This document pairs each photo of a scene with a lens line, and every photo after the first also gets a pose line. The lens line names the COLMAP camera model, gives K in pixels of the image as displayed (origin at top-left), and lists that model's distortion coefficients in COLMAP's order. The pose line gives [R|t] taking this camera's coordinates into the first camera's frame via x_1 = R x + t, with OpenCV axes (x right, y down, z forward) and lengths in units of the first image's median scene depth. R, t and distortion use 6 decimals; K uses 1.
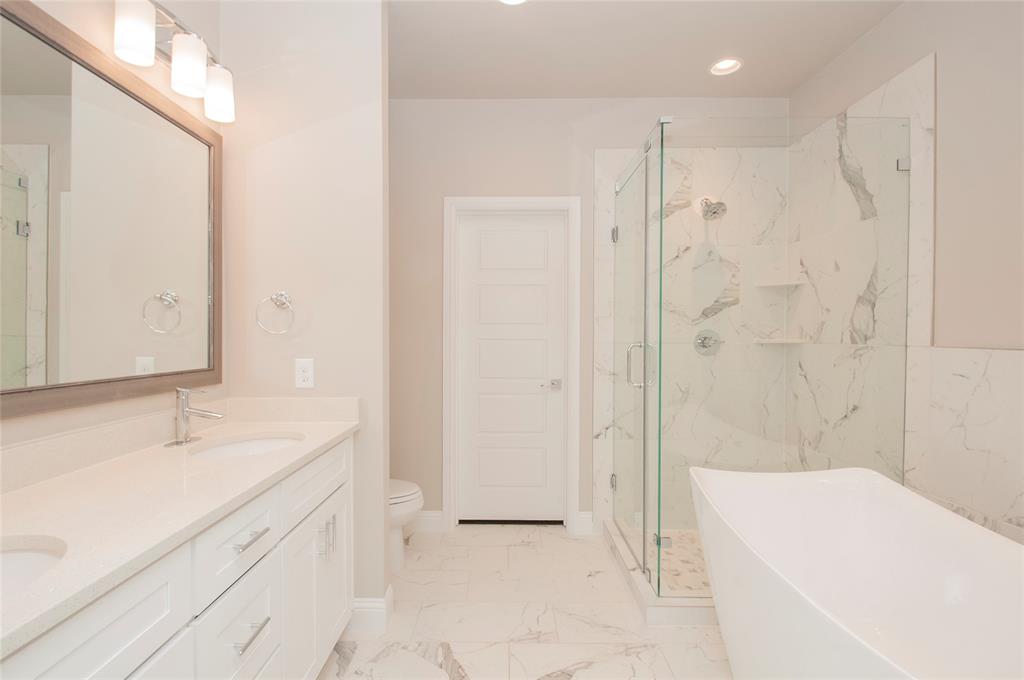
lens RADIAL K [[480.2, 0, 510.1], [0, 480.2, 338.2], [0, 0, 1]] dist [0.010818, -0.002866]
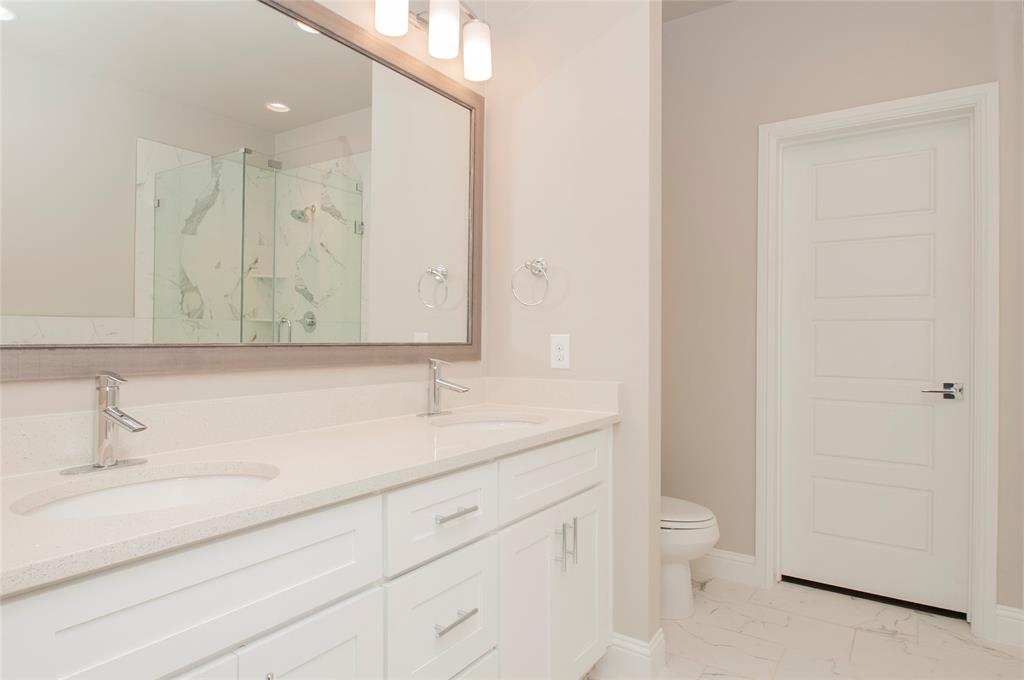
lens RADIAL K [[587.9, 0, 511.9], [0, 587.9, 338.1], [0, 0, 1]] dist [-0.010391, -0.000417]
pose [[0.823651, -0.003712, -0.567085, 0.094825], [-0.001629, 0.999959, -0.008912, 0.061042], [0.567095, 0.008264, 0.823611, 0.099641]]
